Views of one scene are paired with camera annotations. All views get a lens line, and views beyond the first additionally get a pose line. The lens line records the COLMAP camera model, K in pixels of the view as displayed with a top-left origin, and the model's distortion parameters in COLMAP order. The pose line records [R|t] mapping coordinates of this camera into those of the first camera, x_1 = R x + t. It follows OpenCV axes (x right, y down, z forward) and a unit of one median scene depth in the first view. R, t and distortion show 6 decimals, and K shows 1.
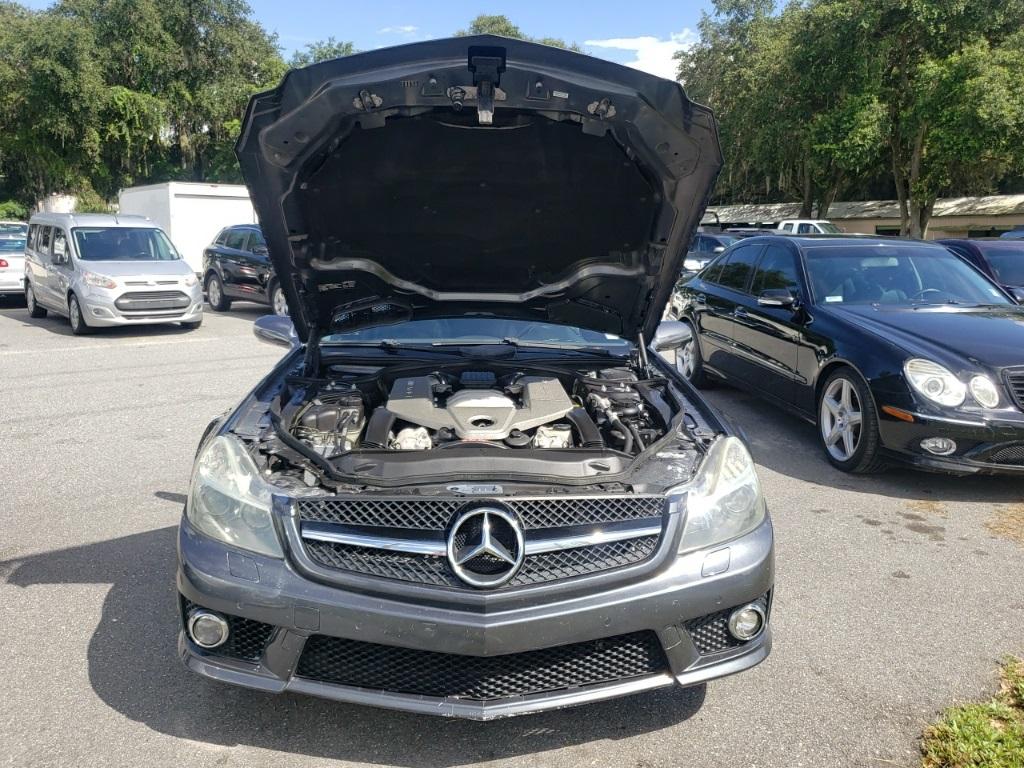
lens RADIAL K [[823.1, 0, 512.0], [0, 823.1, 384.0], [0, 0, 1]] dist [-0.001804, 0.009331]
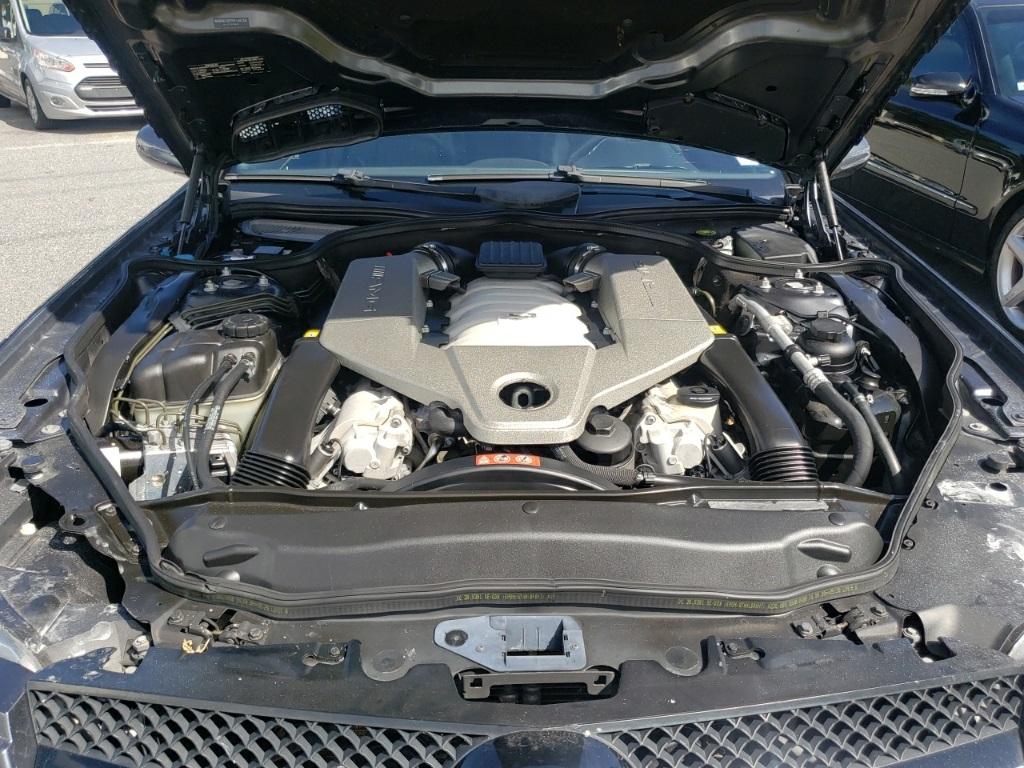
lens RADIAL K [[823.1, 0, 512.0], [0, 823.1, 384.0], [0, 0, 1]] dist [-0.001804, 0.009331]
pose [[0.999510, 0.007173, -0.030469, -0.025127], [0.000554, 0.969187, 0.246326, -0.057911], [0.031297, -0.246222, 0.968708, 0.491698]]
